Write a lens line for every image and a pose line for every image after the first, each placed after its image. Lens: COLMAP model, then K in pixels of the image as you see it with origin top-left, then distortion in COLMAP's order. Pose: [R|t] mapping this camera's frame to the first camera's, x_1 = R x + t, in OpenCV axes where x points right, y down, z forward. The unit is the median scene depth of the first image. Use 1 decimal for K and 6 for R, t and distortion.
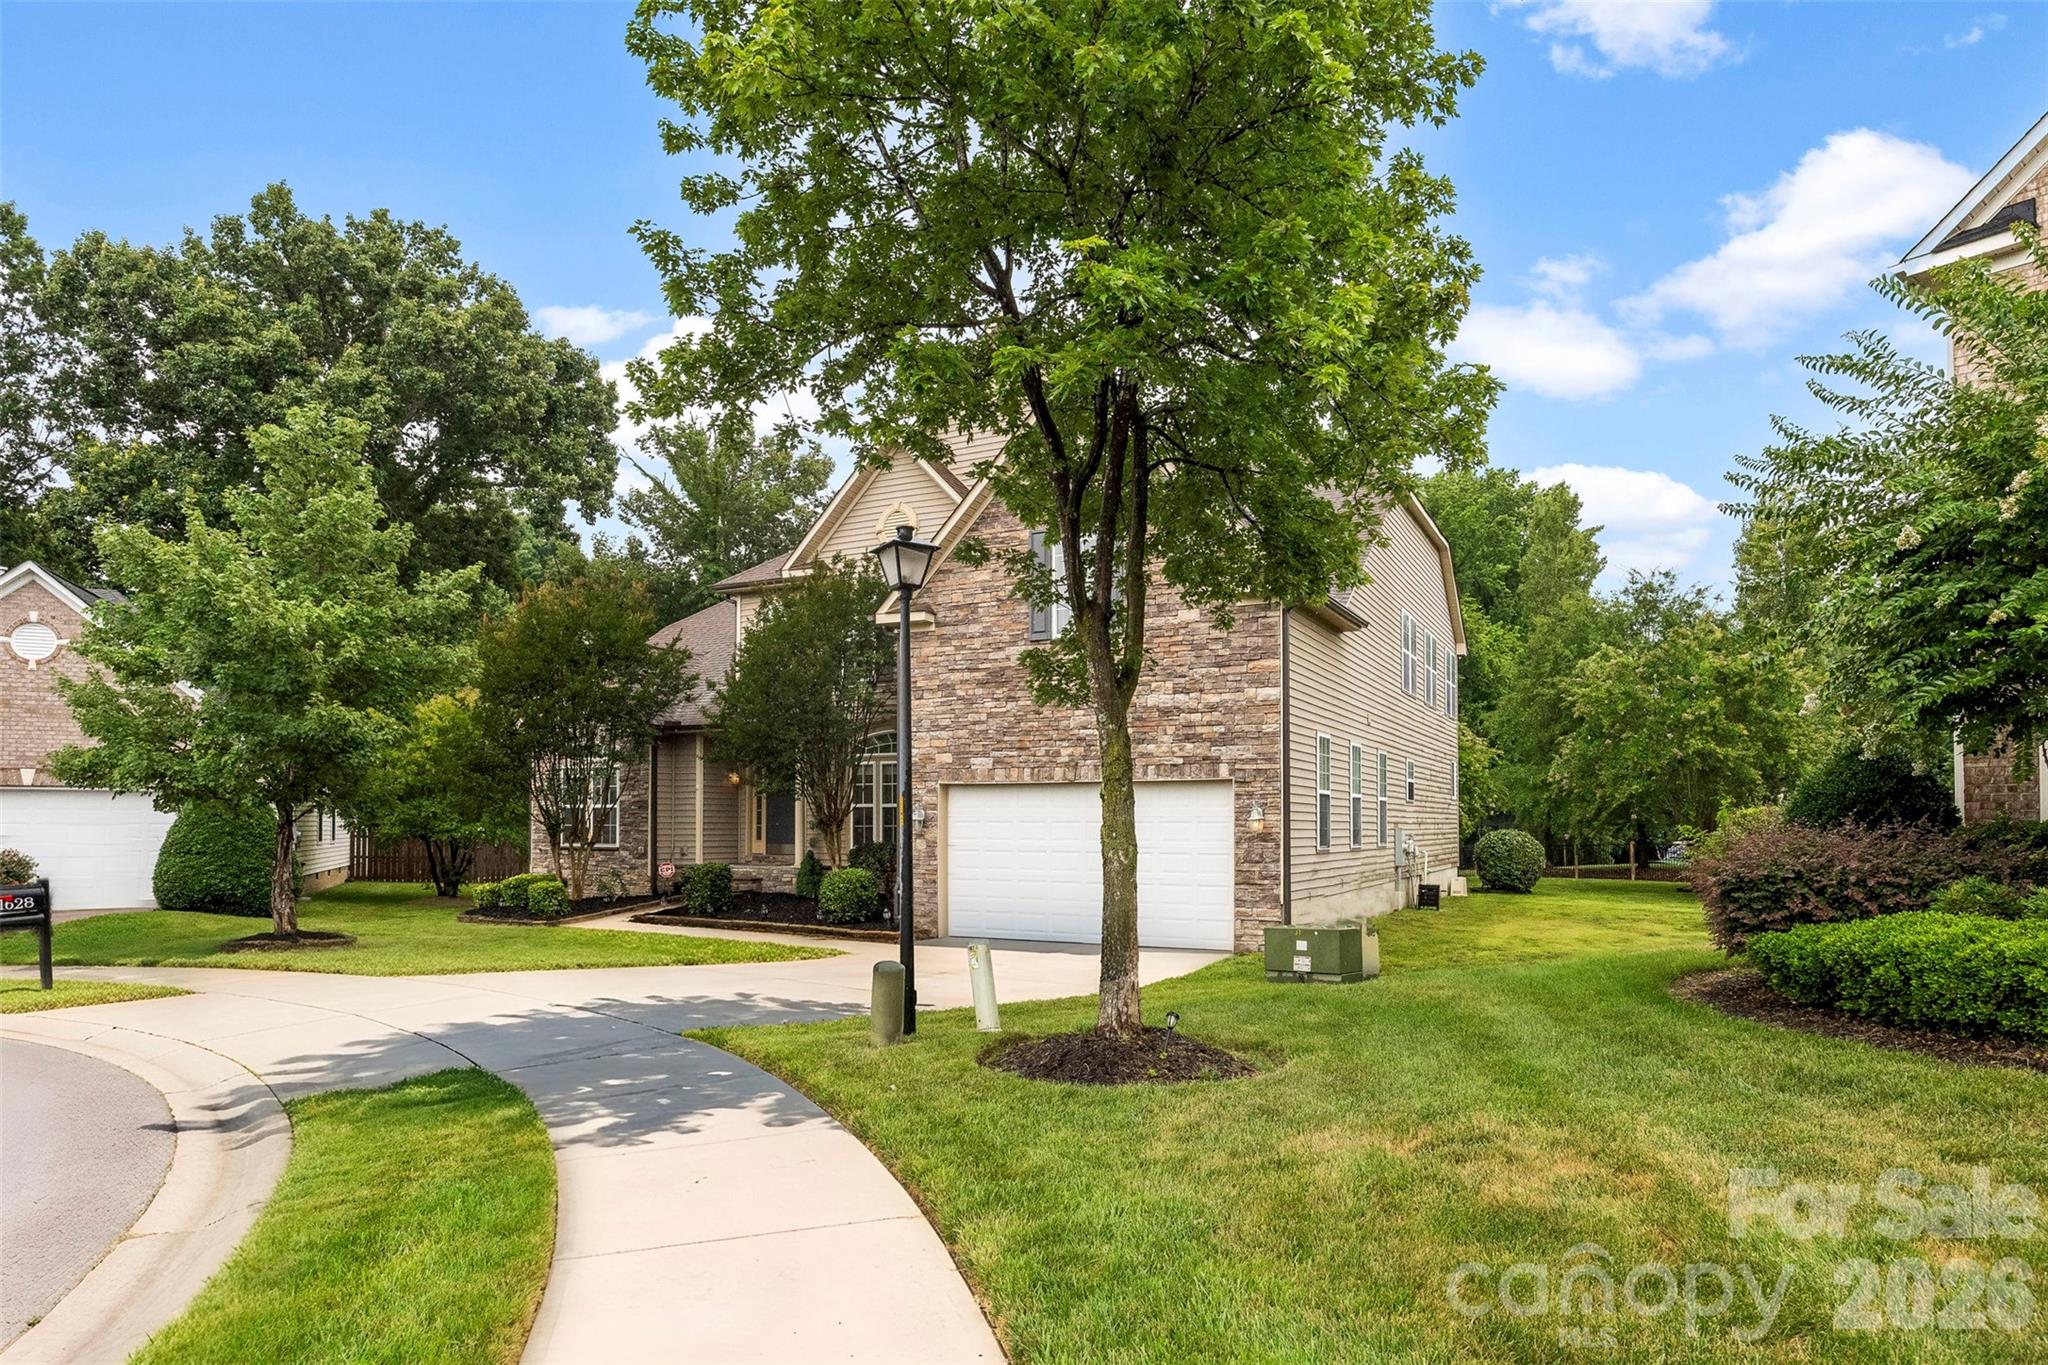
lens RADIAL K [[1224.8, 0, 1028.2], [0, 1224.8, 672.2], [0, 0, 1]] dist [0.000714, 0.000959]
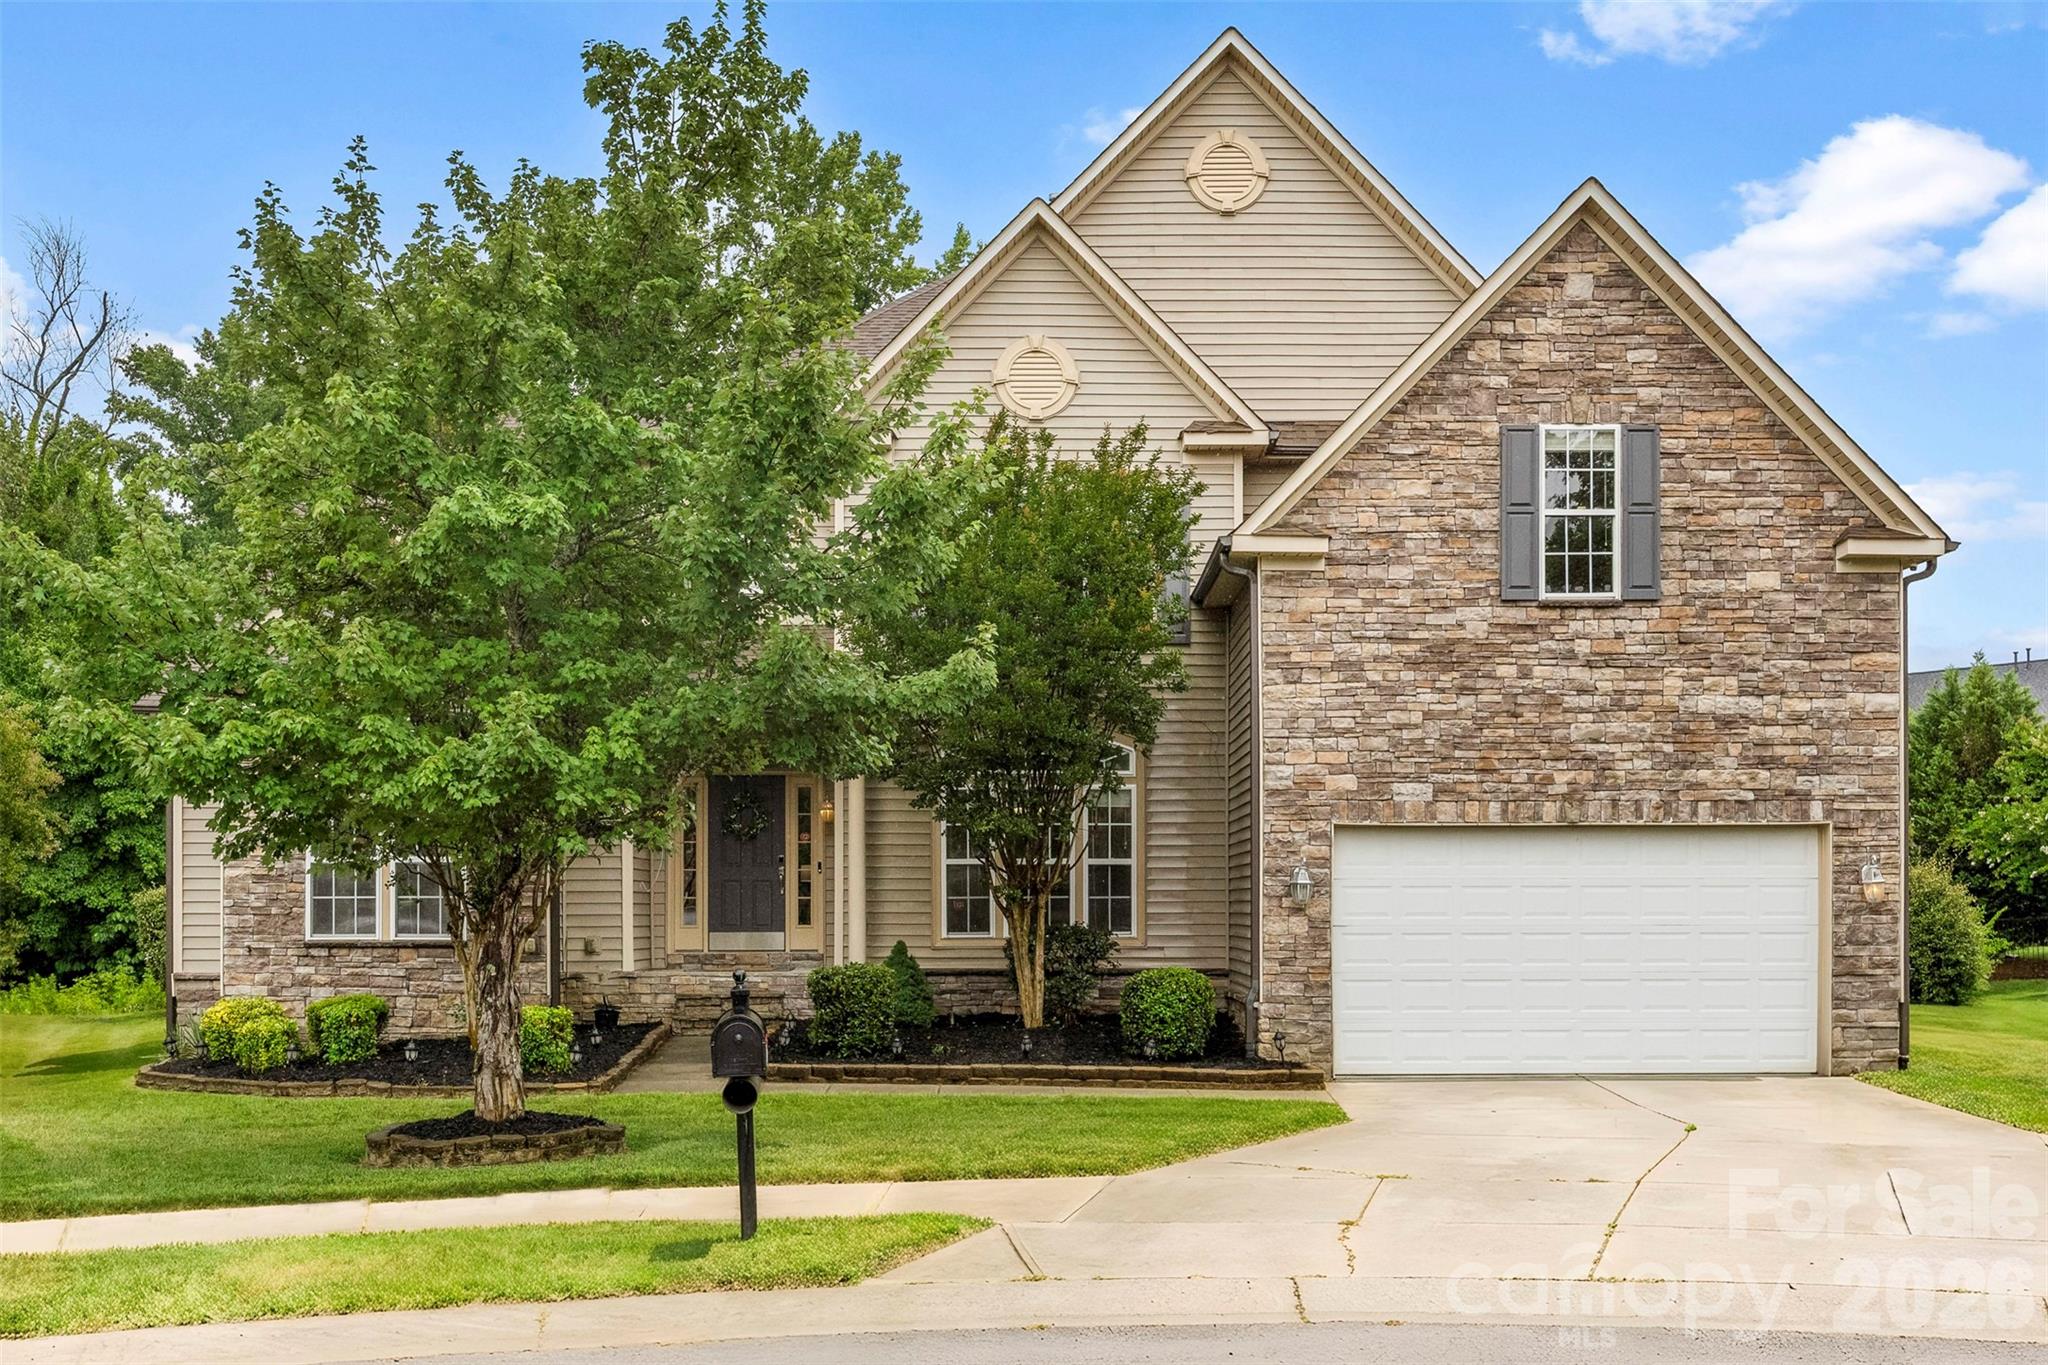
lens RADIAL K [[2086.2, 0, 1024.2], [0, 2086.2, 695.3], [0, 0, 1]] dist [0.011250, 0.000000]
pose [[0.871321, 0.045360, 0.488613, -0.773429], [-0.056358, 0.998380, 0.007815, 0.030295], [-0.487467, -0.034347, 0.872466, 0.191002]]
